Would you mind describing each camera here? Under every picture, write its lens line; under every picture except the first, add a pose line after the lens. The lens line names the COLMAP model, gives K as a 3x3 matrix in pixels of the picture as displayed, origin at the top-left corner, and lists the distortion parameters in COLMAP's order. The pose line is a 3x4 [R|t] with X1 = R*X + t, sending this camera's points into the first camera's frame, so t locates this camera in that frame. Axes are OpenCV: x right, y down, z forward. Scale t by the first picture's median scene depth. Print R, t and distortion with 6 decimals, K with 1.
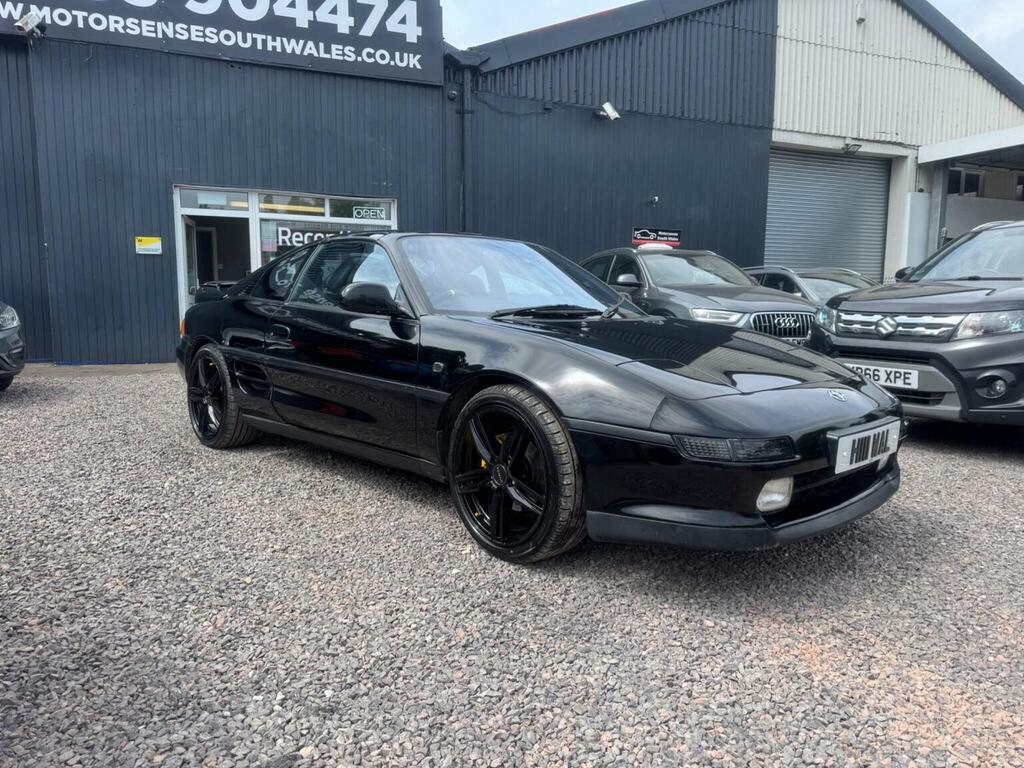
lens RADIAL K [[719.5, 0, 518.6], [0, 719.5, 381.6], [0, 0, 1]] dist [0.113892, -0.175538]
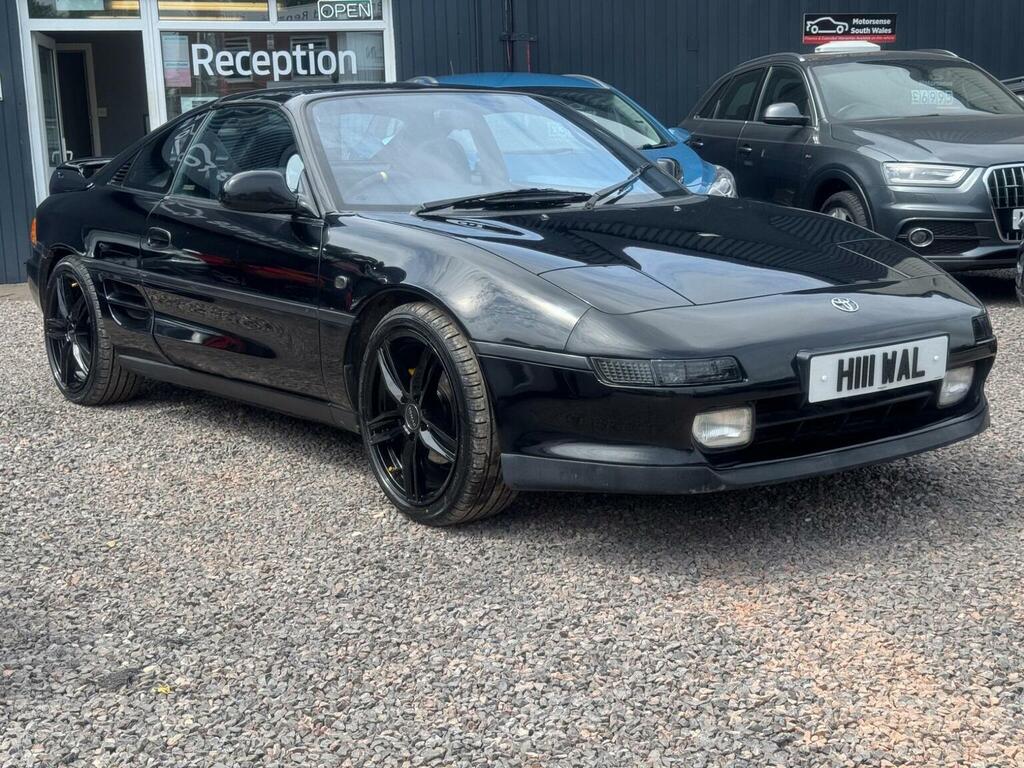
lens RADIAL K [[1441.2, 0, 512.0], [0, 1441.2, 384.0], [0, 0, 1]] dist [0.153152, 0.027875]
pose [[0.991184, -0.018524, -0.131195, 0.247618], [0.025687, 0.998258, 0.053121, 0.010330], [0.129982, -0.056023, 0.989932, -0.470500]]
